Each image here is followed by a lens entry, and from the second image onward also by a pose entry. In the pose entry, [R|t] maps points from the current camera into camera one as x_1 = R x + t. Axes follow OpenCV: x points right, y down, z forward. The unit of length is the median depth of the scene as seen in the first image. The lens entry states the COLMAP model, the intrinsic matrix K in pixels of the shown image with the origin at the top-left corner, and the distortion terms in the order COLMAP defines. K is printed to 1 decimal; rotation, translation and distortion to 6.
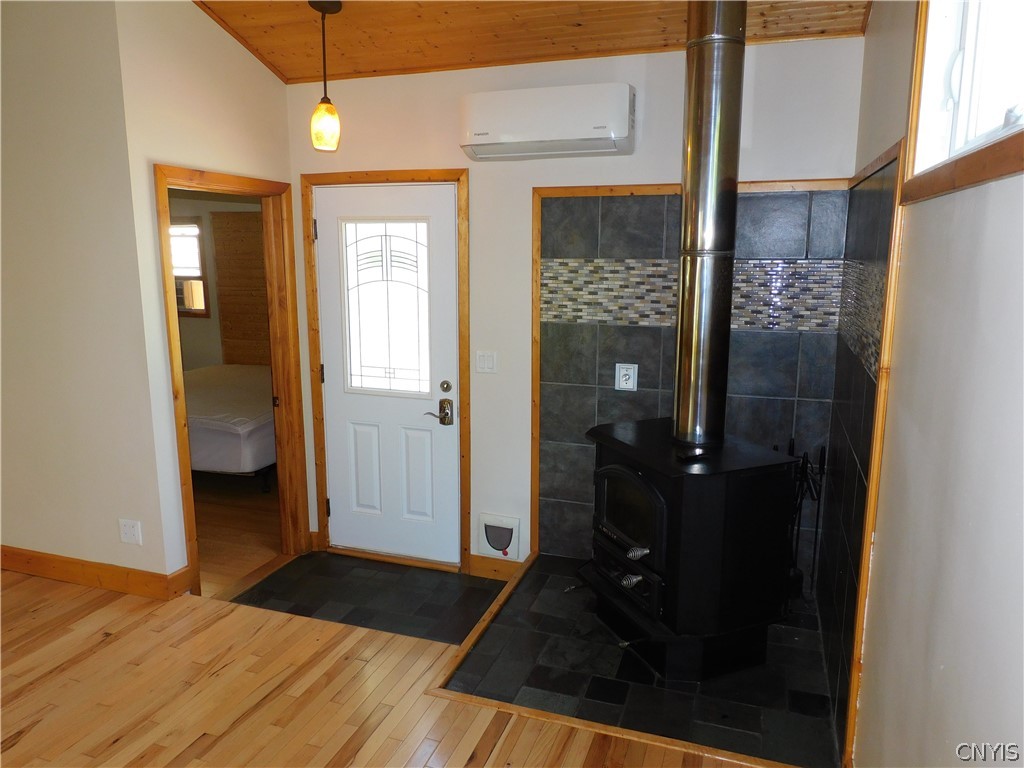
lens RADIAL K [[724.0, 0, 514.1], [0, 724.0, 383.6], [0, 0, 1]] dist [-0.012505, 0.008722]
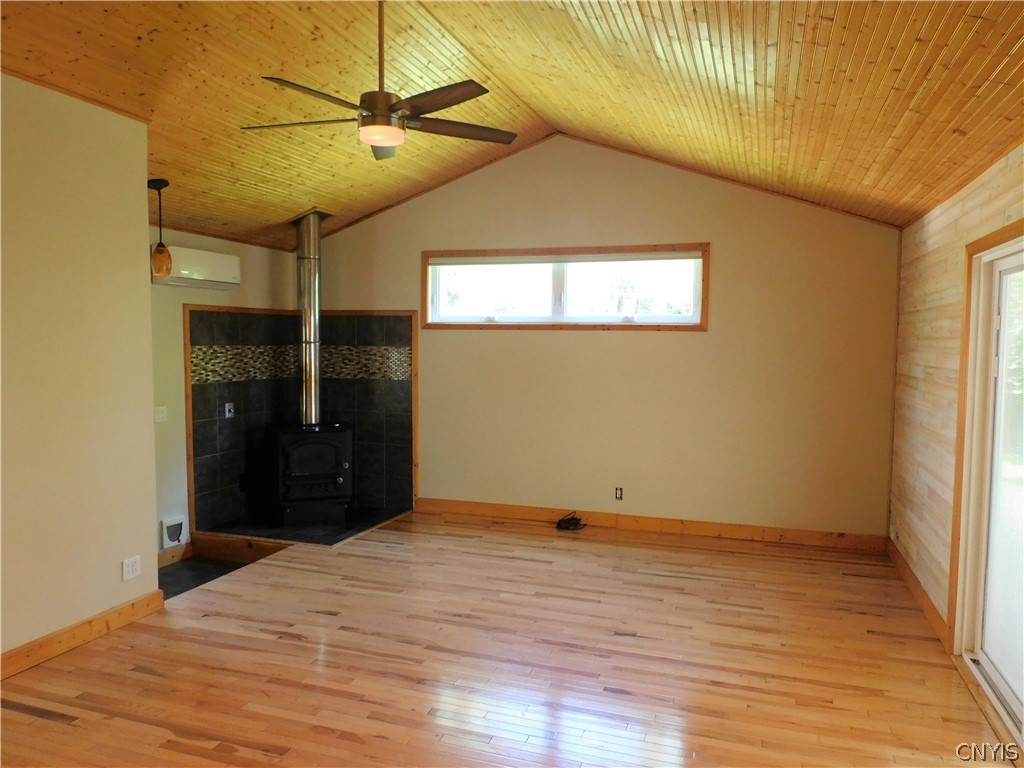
lens RADIAL K [[724.0, 0, 514.8], [0, 724.0, 383.9], [0, 0, 1]] dist [-0.012505, 0.008722]
pose [[0.000286, -0.064709, 0.997904, -1.643643], [0.170981, 0.983213, 0.063707, -0.067383], [-0.985274, 0.170604, 0.011345, 0.271525]]
